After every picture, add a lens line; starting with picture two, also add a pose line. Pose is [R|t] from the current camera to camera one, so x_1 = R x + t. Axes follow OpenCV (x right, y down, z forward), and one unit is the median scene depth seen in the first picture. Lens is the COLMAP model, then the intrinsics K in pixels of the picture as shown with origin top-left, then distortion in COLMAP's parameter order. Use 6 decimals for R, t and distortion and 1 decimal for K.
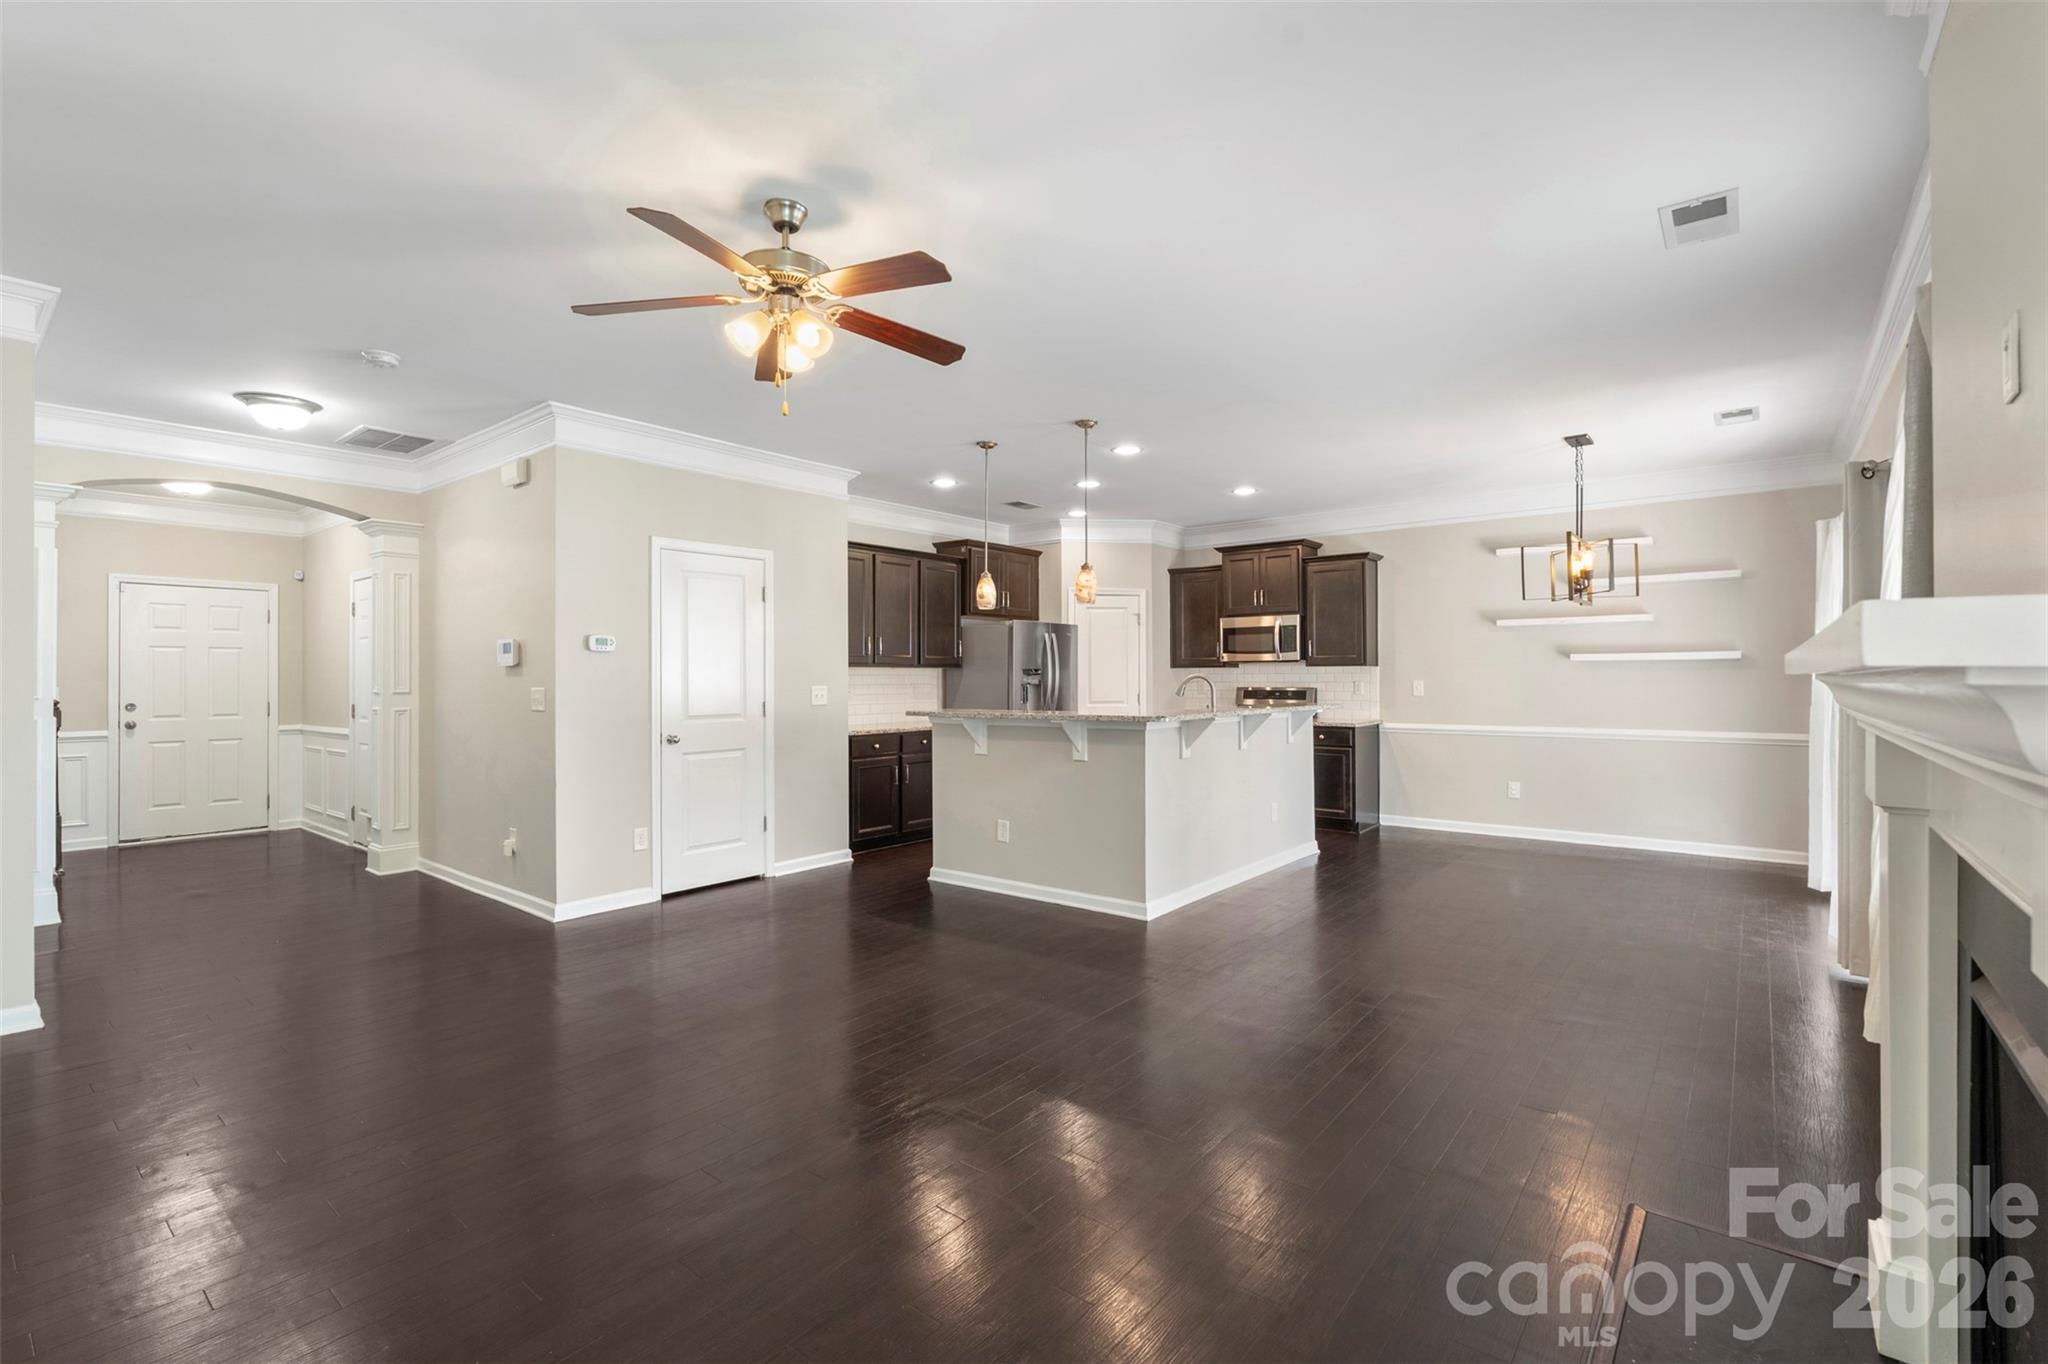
lens RADIAL K [[905.9, 0, 1026.9], [0, 905.9, 676.3], [0, 0, 1]] dist [-0.001826, 0.000068]
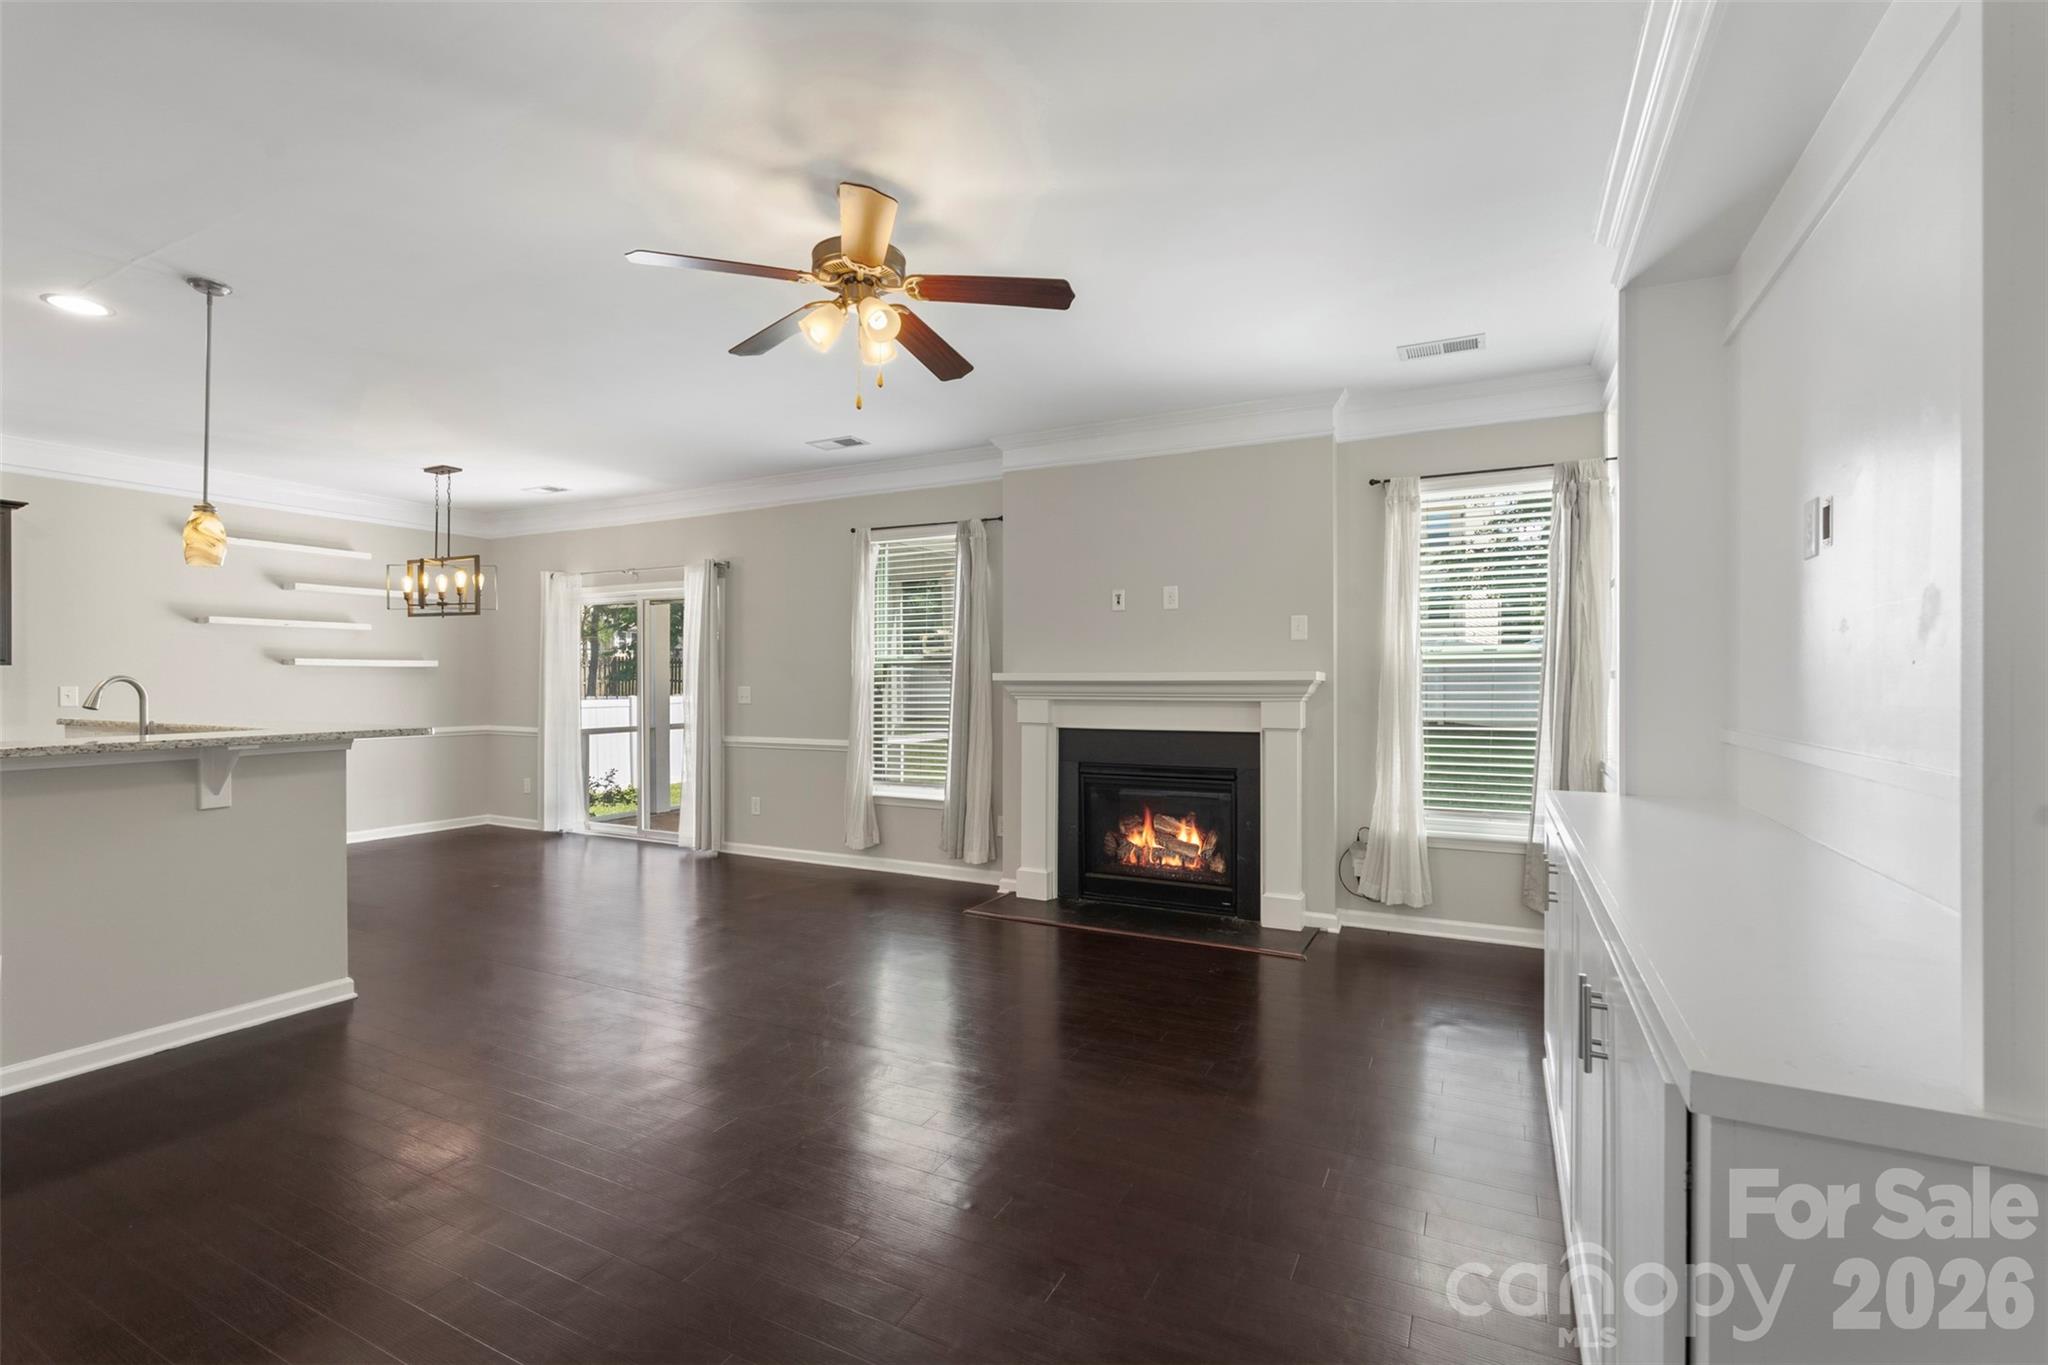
lens RADIAL K [[910.3, 0, 1030.8], [0, 910.3, 680.7], [0, 0, 1]] dist [-0.002201, 0.000129]
pose [[-0.205432, 0.004254, 0.978662, -0.450639], [-0.000698, 0.999990, -0.004493, 0.002941], [-0.978671, -0.001606, -0.205427, 0.365490]]
